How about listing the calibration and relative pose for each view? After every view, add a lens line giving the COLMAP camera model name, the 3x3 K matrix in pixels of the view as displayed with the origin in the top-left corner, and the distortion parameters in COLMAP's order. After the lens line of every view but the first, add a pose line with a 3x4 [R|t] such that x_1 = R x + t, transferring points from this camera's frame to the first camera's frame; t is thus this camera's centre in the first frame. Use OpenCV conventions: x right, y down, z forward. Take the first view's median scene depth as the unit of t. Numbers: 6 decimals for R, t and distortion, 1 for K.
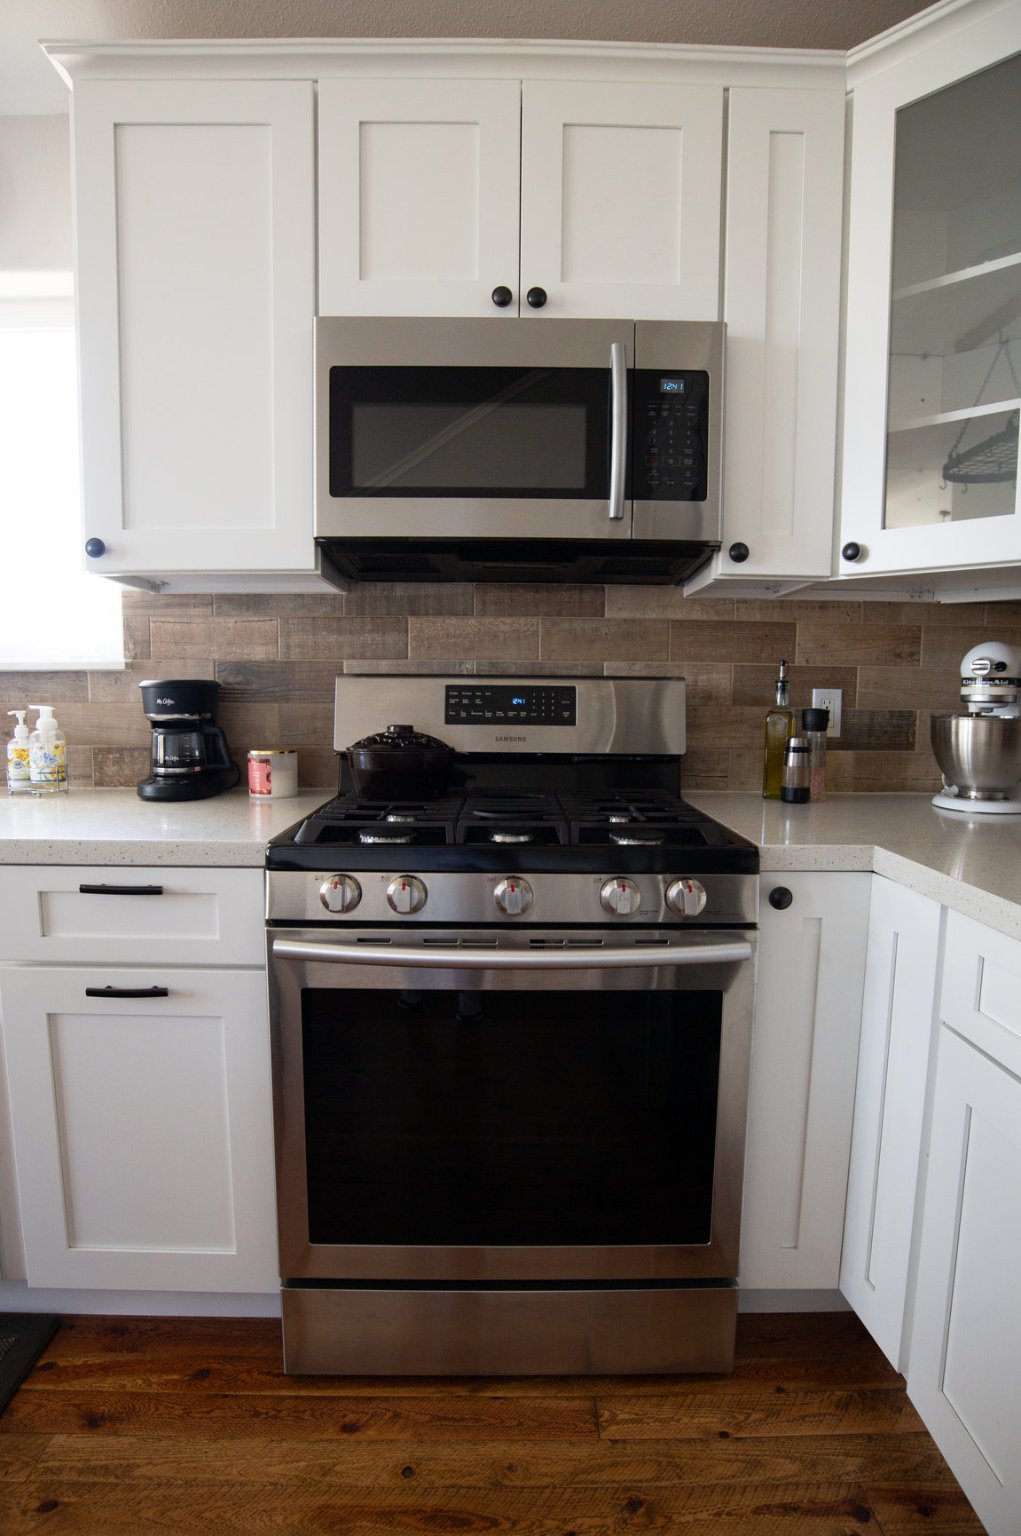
lens RADIAL K [[795.7, 0, 513.6], [0, 795.7, 762.1], [0, 0, 1]] dist [-0.065429, 0.019862]
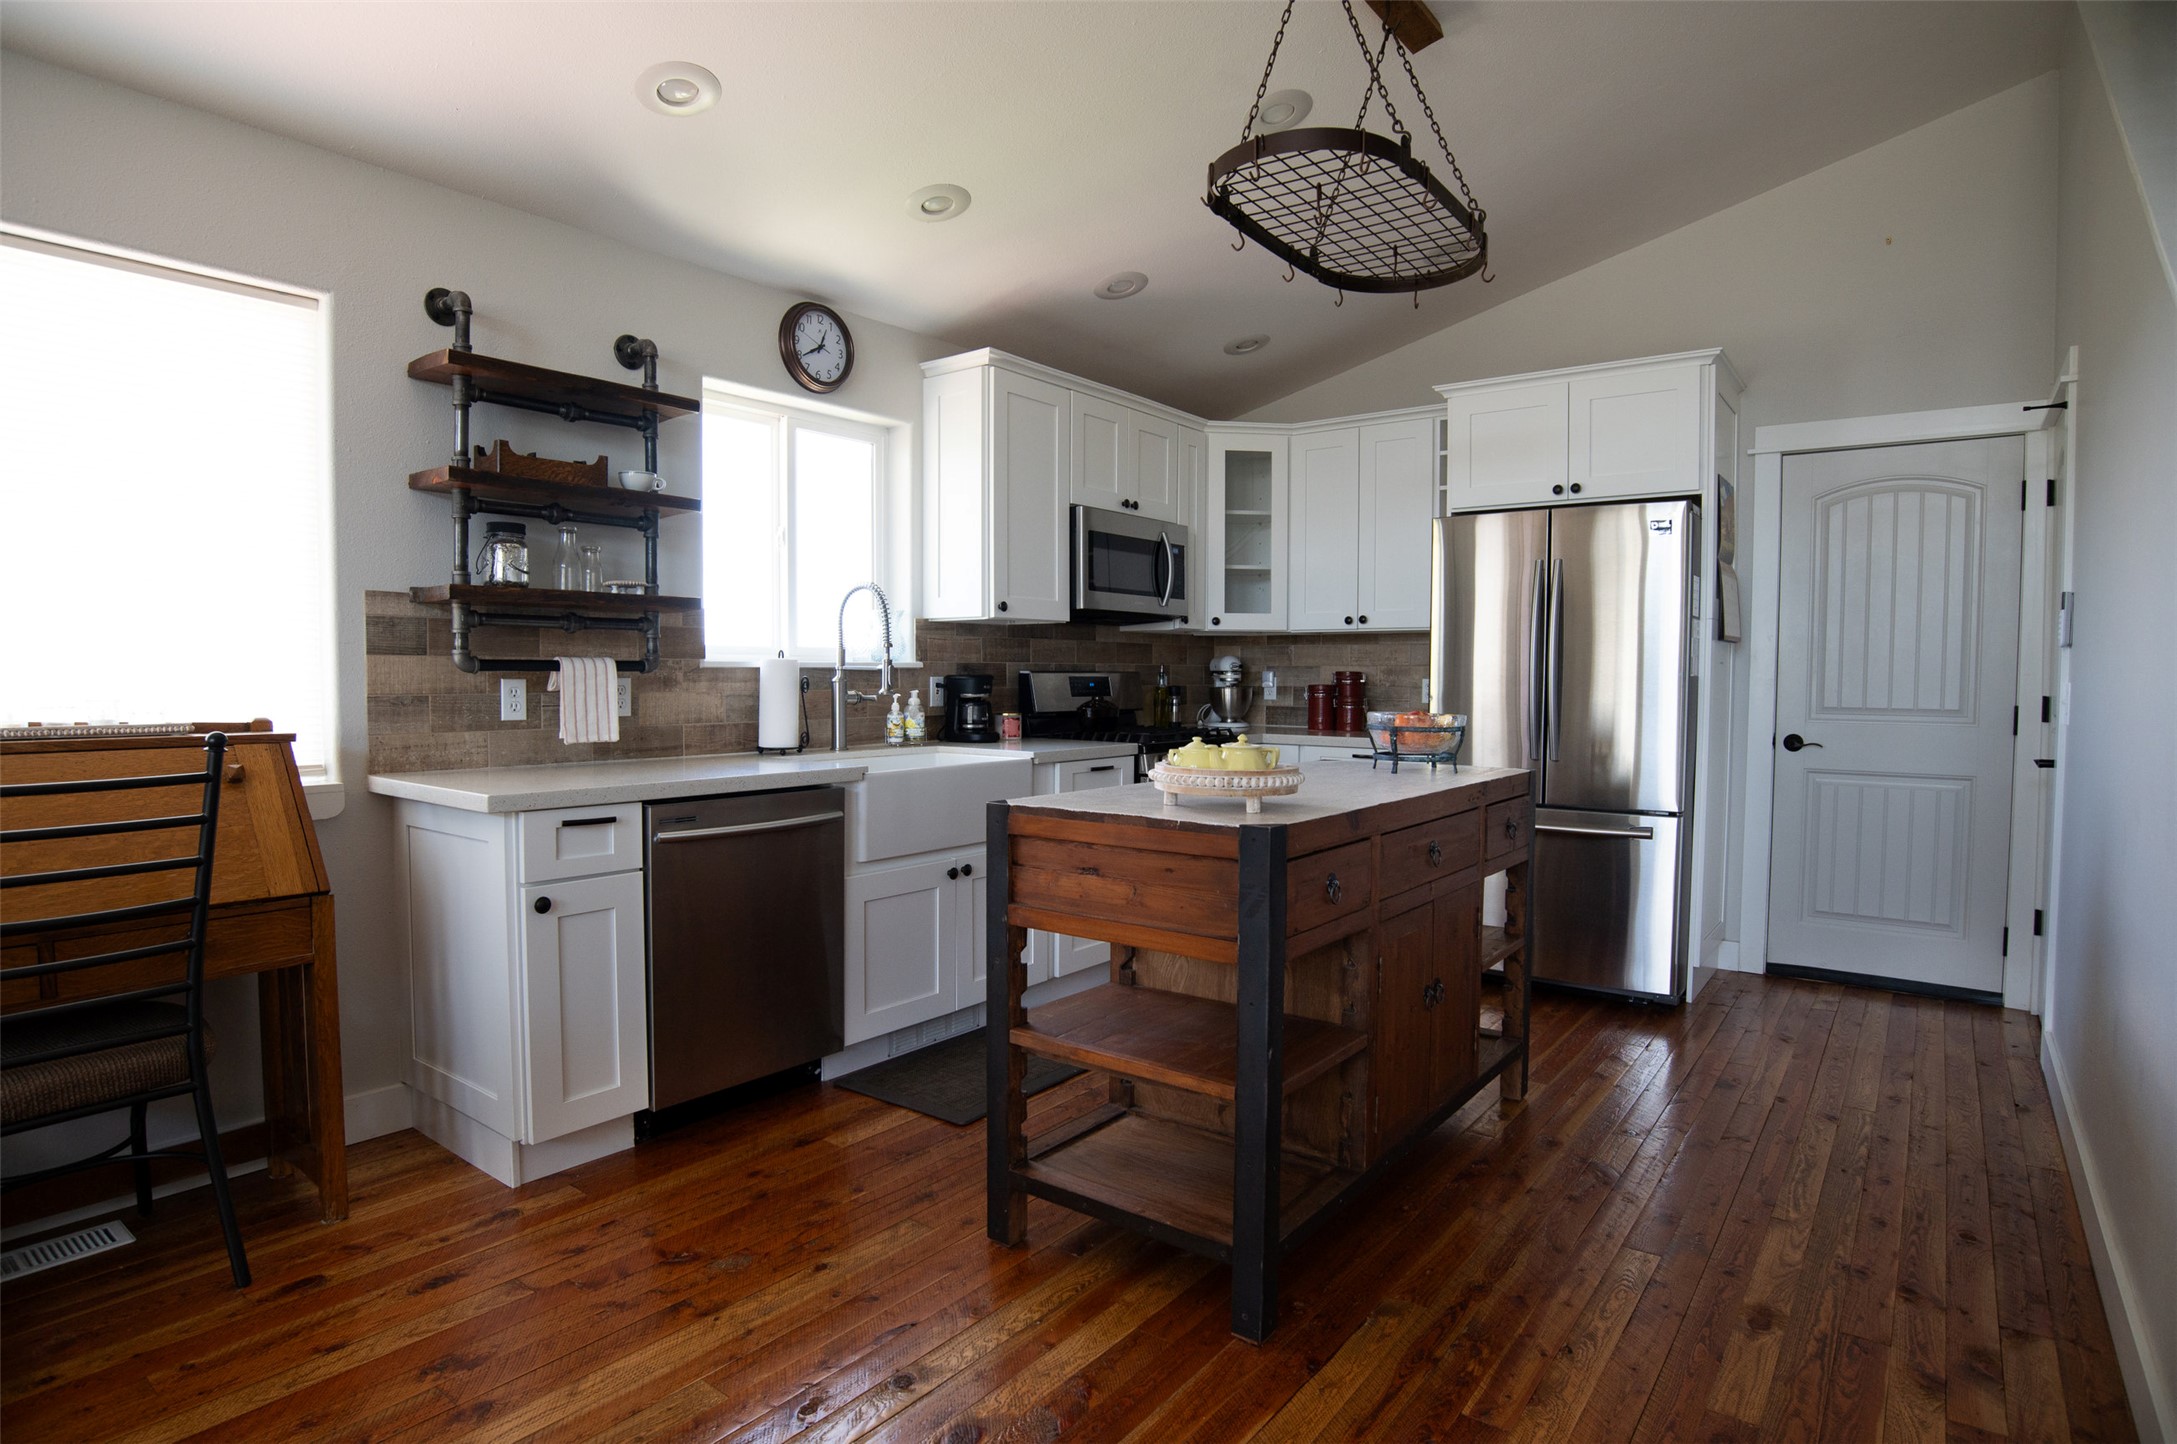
lens RADIAL K [[1127.8, 0, 1106.9], [0, 1127.8, 719.1], [0, 0, 1]] dist [-0.065429, 0.019862]
pose [[0.611924, -0.039122, 0.789949, -2.216554], [0.071371, 0.997432, -0.005889, 0.030110], [-0.787690, 0.059983, 0.613145, -0.761588]]
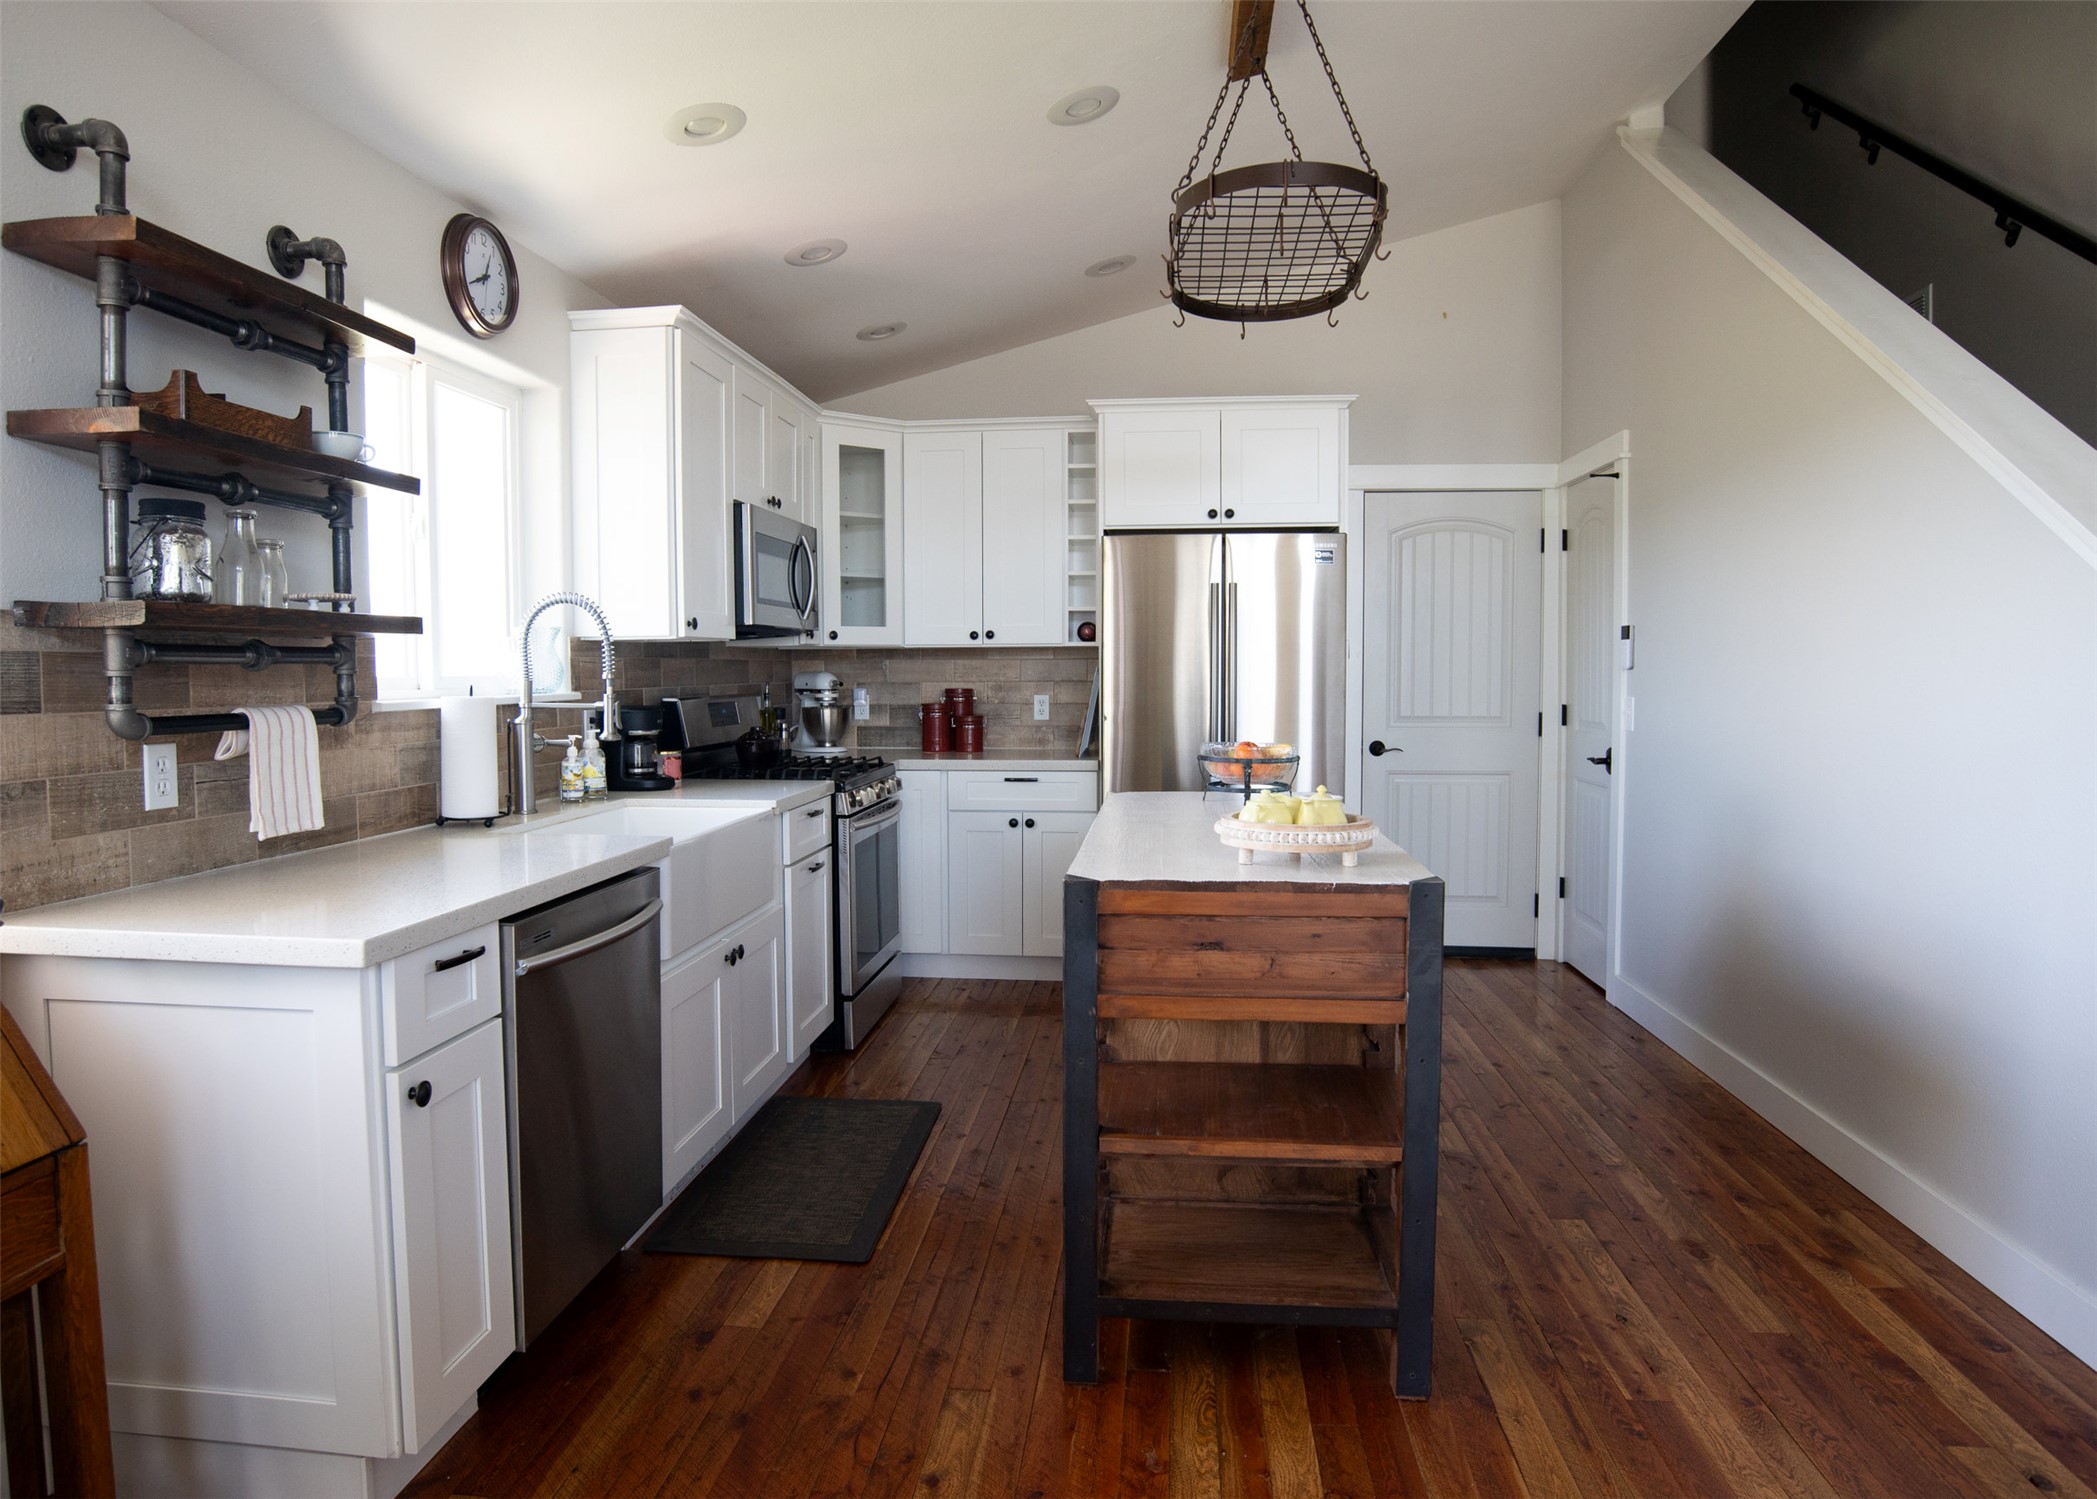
lens RADIAL K [[1209.4, 0, 1018.0], [0, 1209.4, 724.5], [0, 0, 1]] dist [-0.062070, 0.012327]
pose [[0.133056, -0.056260, 0.989510, -2.459153], [0.092200, 0.994761, 0.044161, -0.102806], [-0.986811, 0.085357, 0.137546, 0.031371]]
